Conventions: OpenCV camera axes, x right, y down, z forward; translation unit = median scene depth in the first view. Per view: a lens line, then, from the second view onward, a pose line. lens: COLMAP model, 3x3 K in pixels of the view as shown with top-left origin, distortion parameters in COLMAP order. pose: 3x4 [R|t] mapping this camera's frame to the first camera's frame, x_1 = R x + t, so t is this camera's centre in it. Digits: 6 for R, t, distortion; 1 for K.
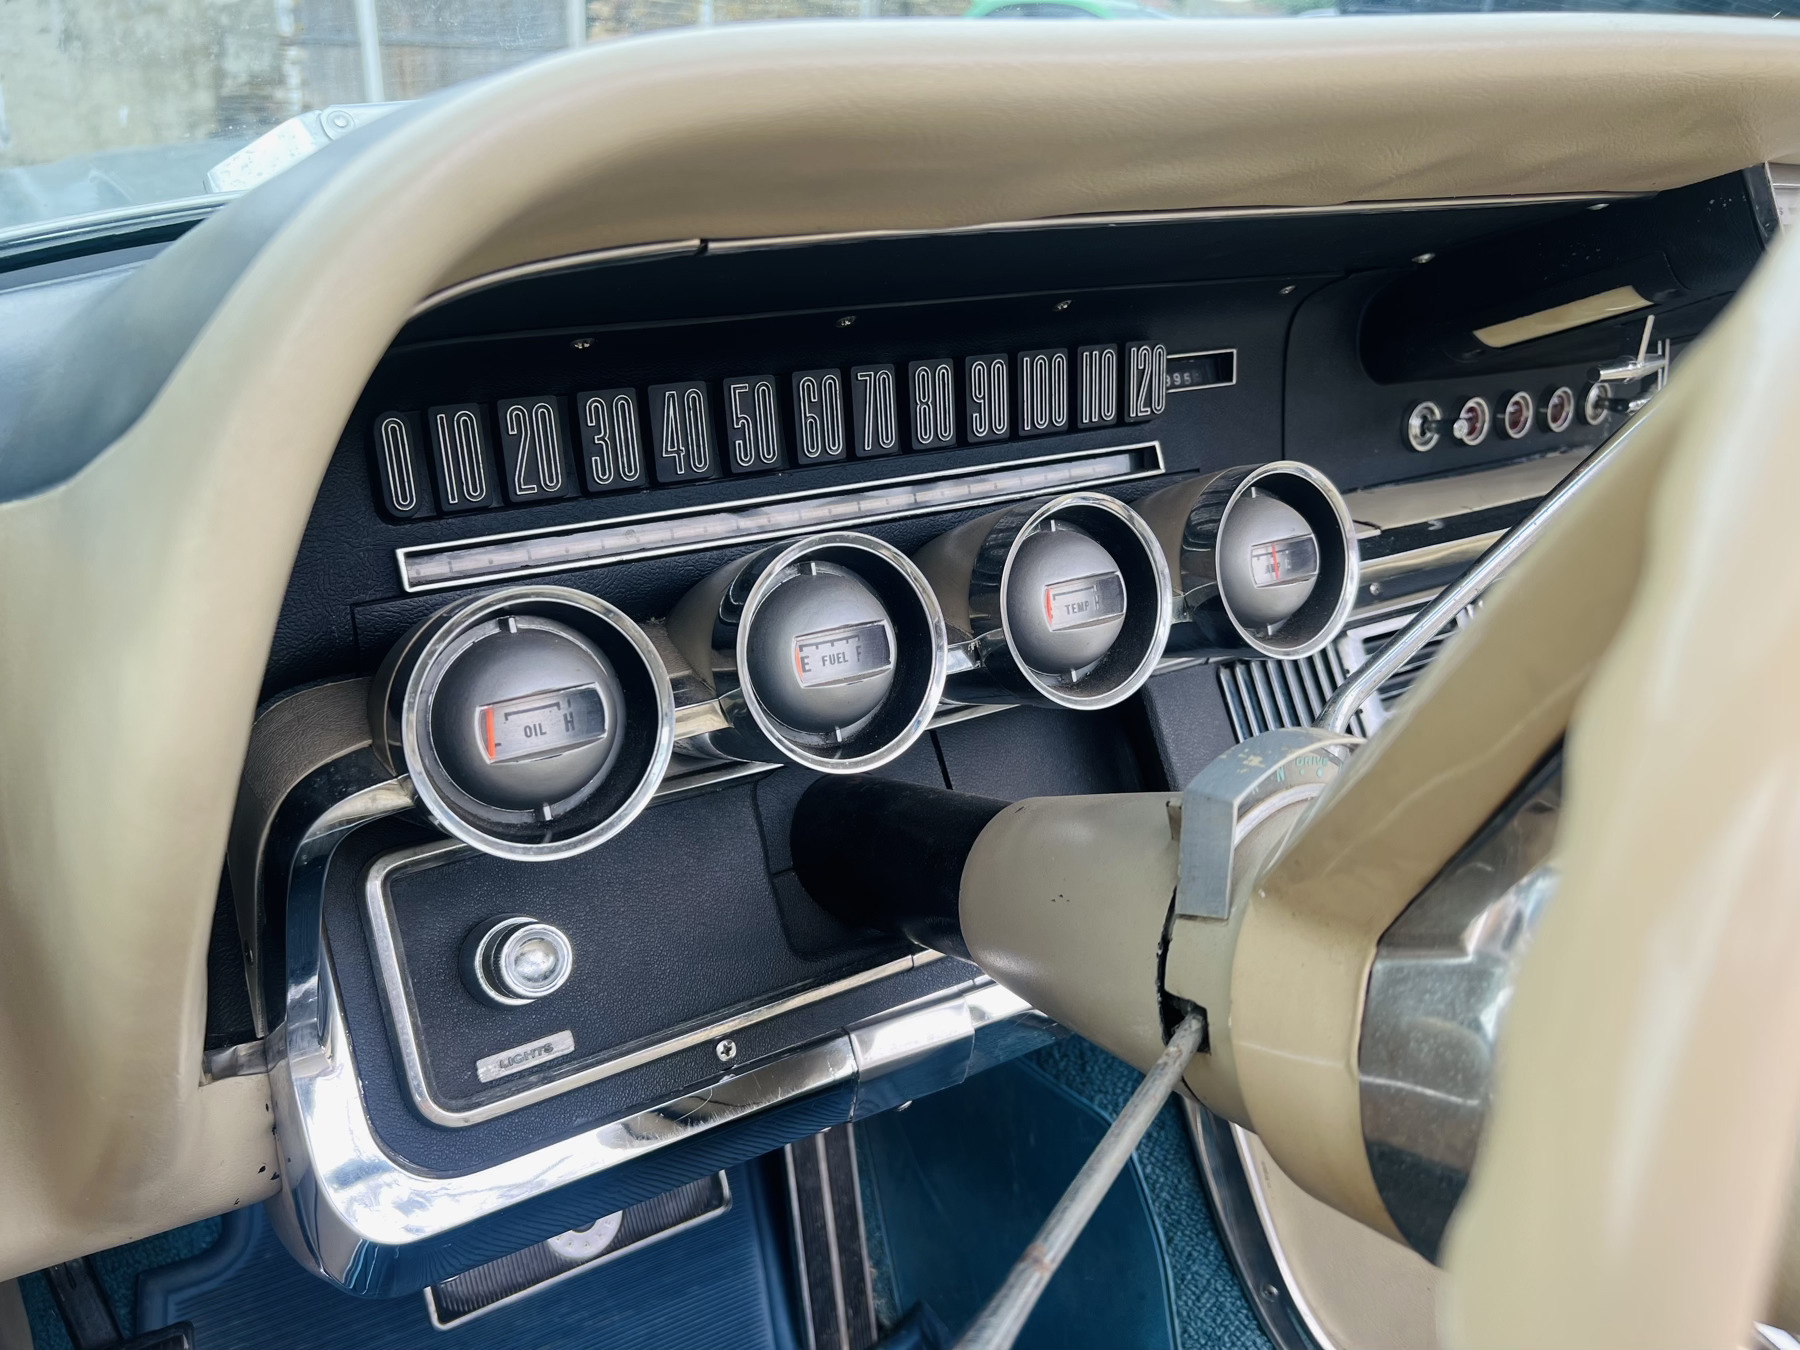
lens RADIAL K [[1372.0, 0, 900.6], [0, 1372.0, 615.8], [0, 0, 1]] dist [0.138269, -0.316237]
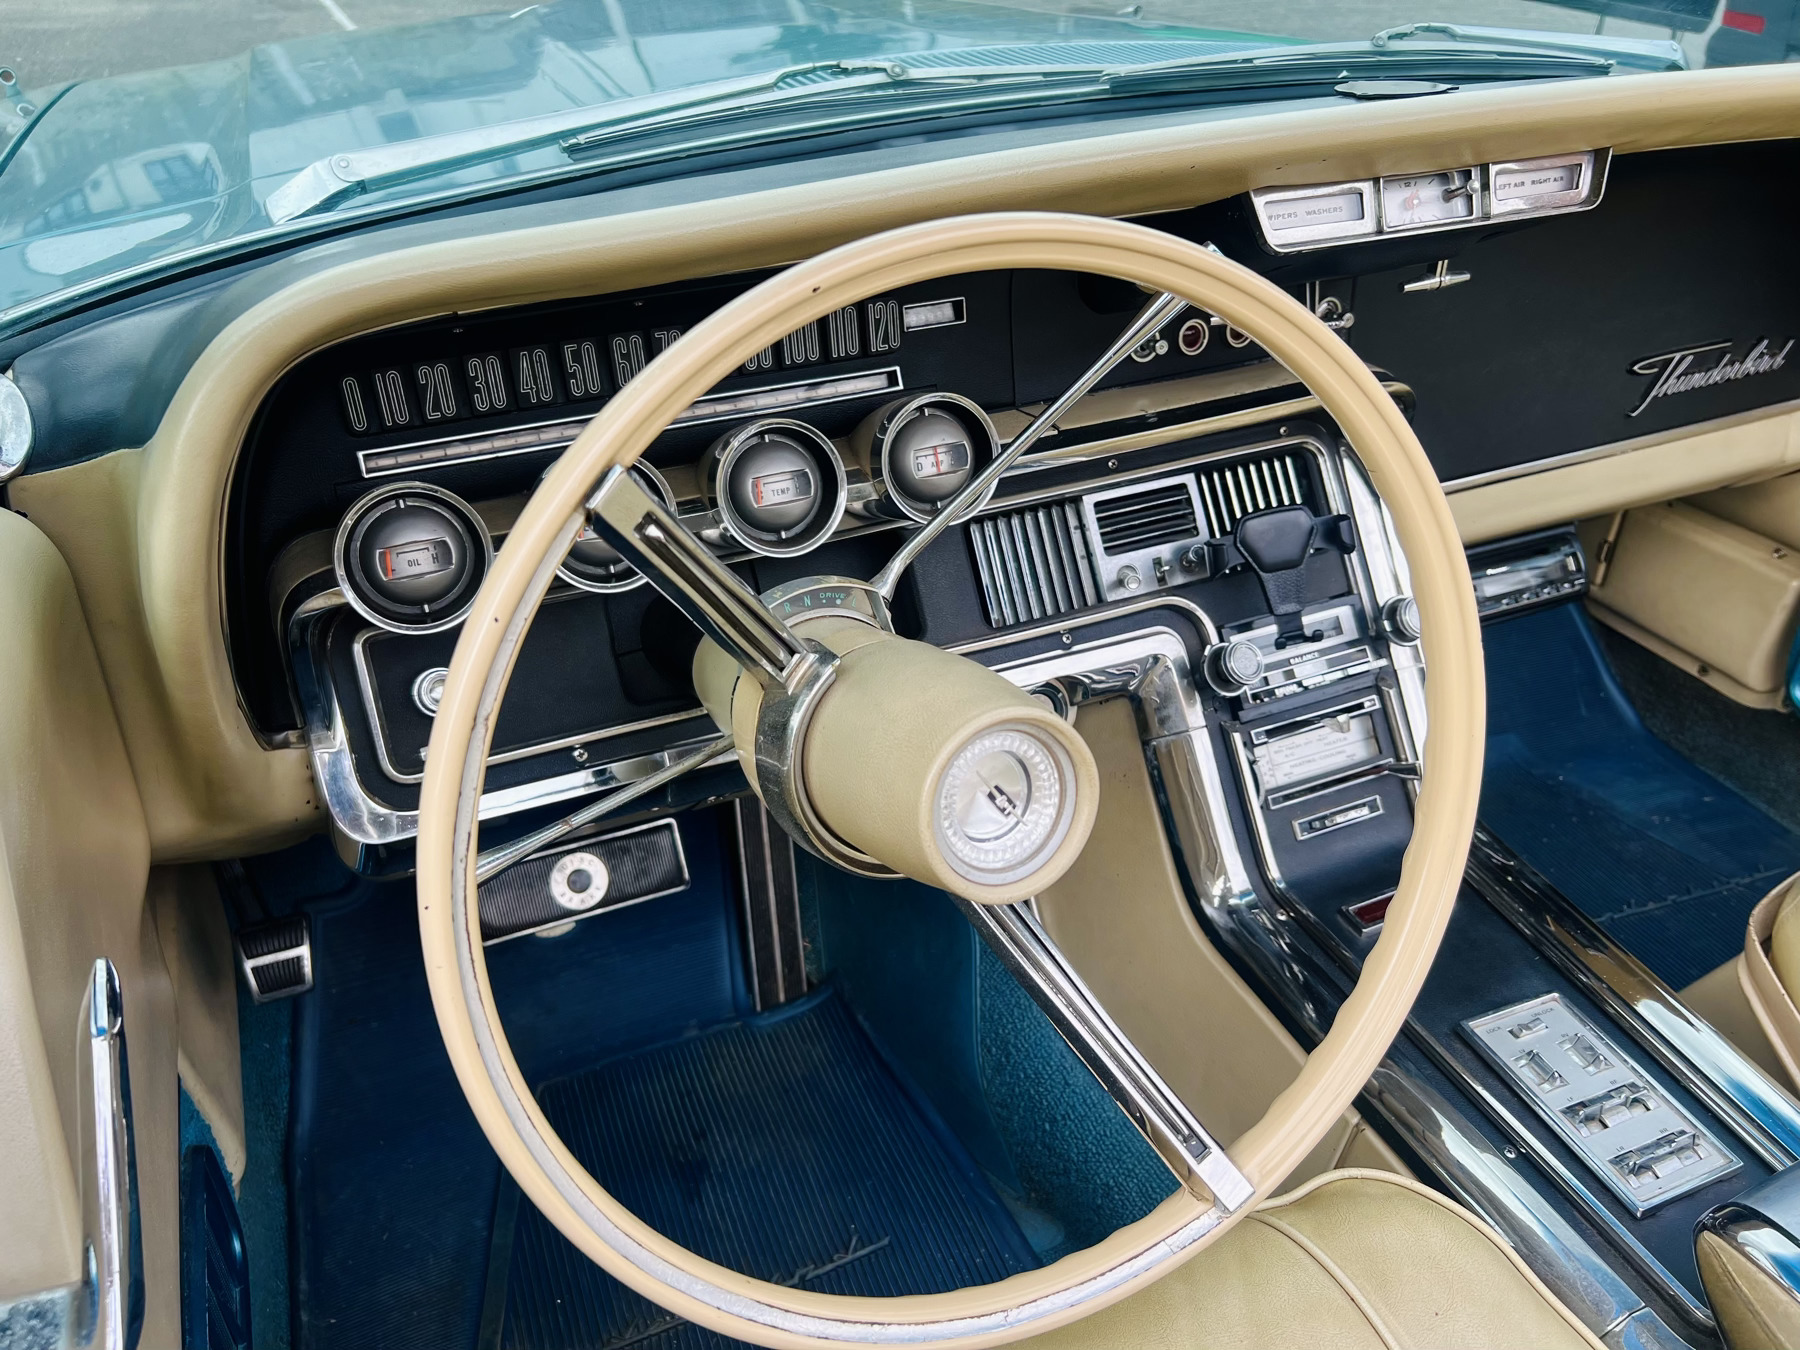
lens RADIAL K [[1376.5, 0, 900.6], [0, 1376.5, 622.1], [0, 0, 1]] dist [-0.004467, -0.000015]
pose [[0.989655, 0.038089, -0.138322, 0.491283], [-0.017434, 0.988897, 0.147573, -0.093099], [0.142407, -0.143635, 0.979331, -0.541488]]
